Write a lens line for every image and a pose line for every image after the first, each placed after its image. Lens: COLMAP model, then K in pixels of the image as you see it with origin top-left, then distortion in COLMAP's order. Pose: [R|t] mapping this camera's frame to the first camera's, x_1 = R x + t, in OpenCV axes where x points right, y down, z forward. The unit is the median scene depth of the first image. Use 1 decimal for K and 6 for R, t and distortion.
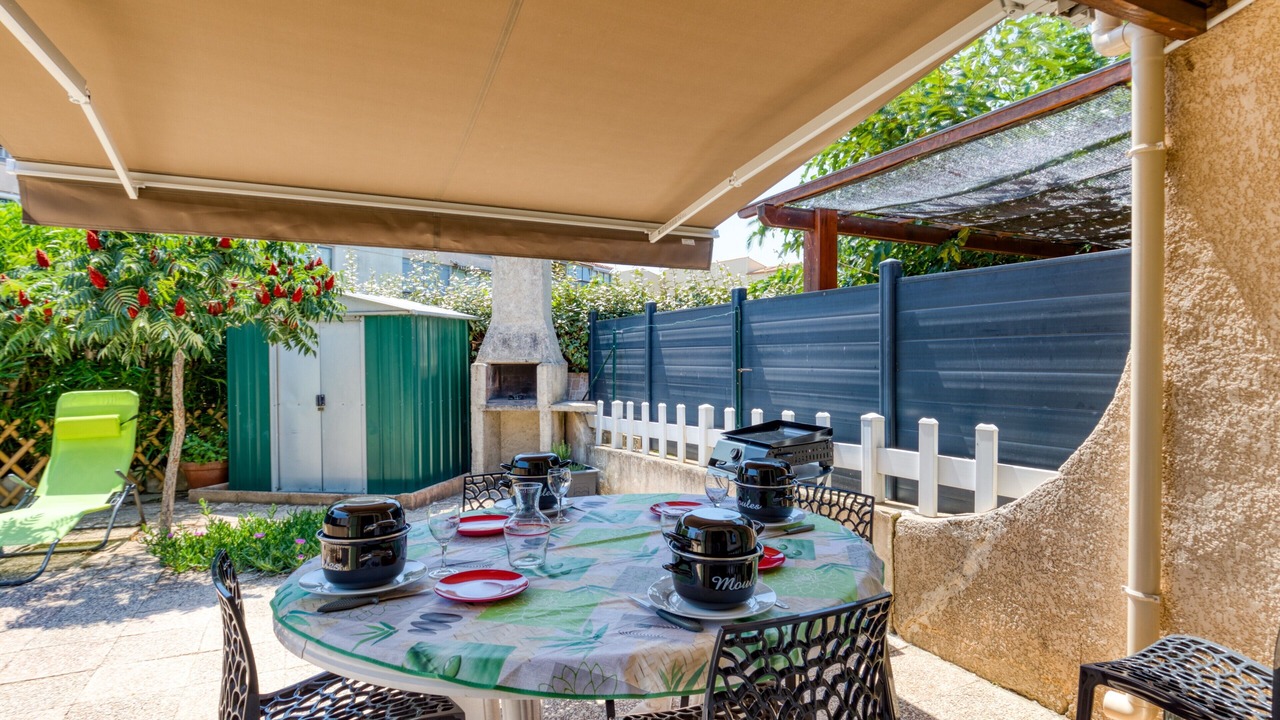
lens RADIAL K [[661.4, 0, 662.8], [0, 661.4, 356.0], [0, 0, 1]] dist [-0.003375, -0.000485]
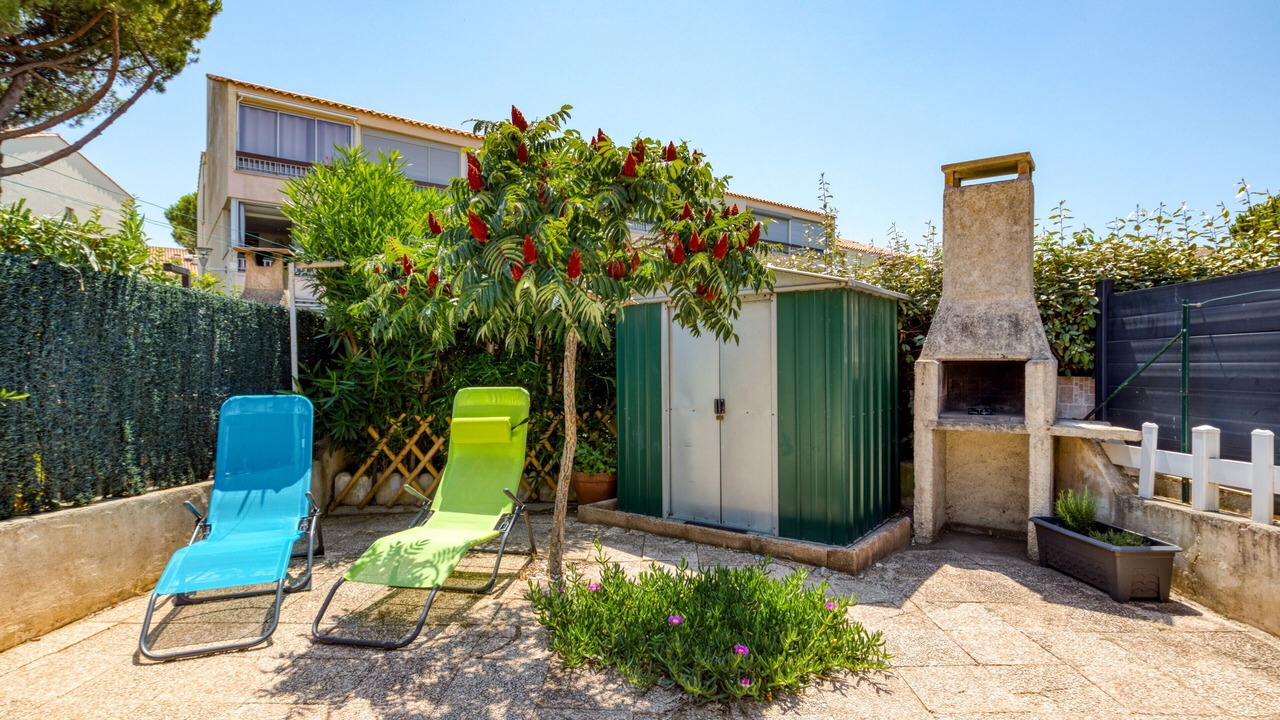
lens RADIAL K [[649.8, 0, 661.8], [0, 649.8, 364.9], [0, 0, 1]] dist [-0.001900, -0.000391]
pose [[0.883835, 0.006132, -0.467758, -0.252169], [-0.004520, 0.999979, 0.004568, 0.017806], [0.467776, -0.001924, 0.883845, 0.336509]]
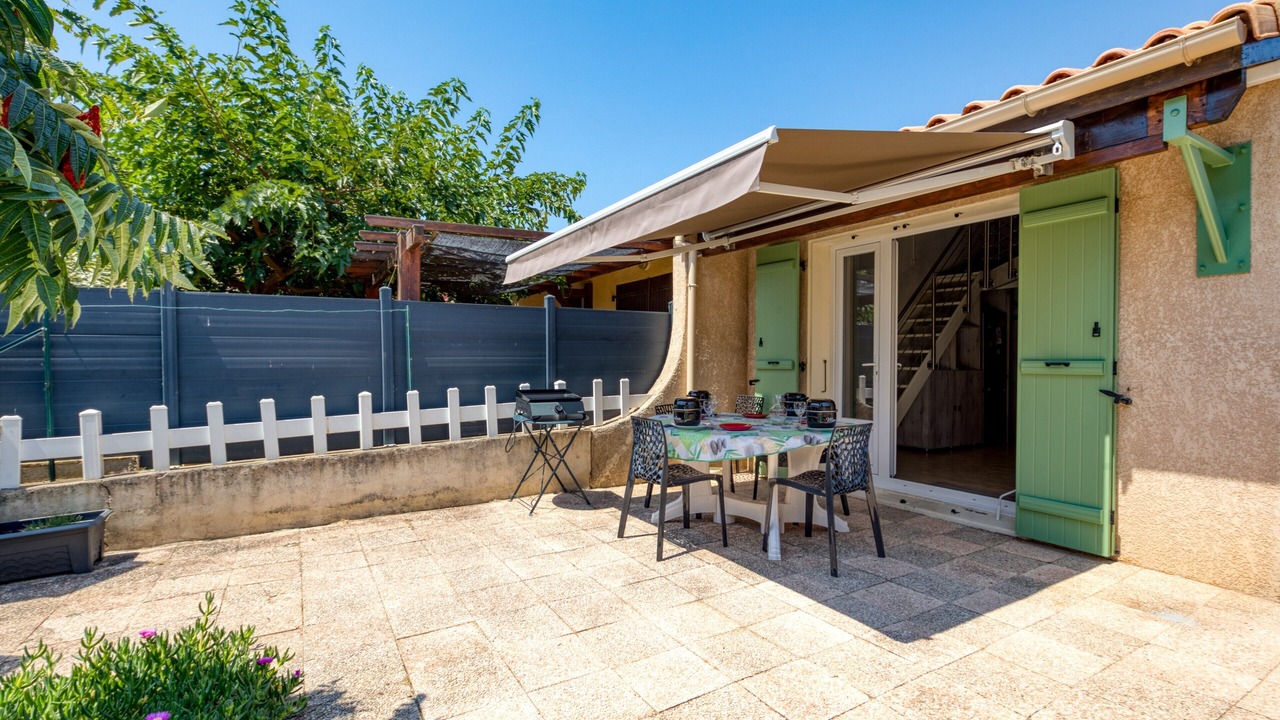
lens RADIAL K [[589.2, 0, 640.0], [0, 589.2, 360.0], [0, 0, 1]] dist [-0.019833, 0.000295]
pose [[-0.048151, -0.003673, 0.998833, -0.796719], [-0.001801, 0.999992, 0.003591, 0.014795], [-0.998838, -0.001626, -0.048157, 0.524948]]
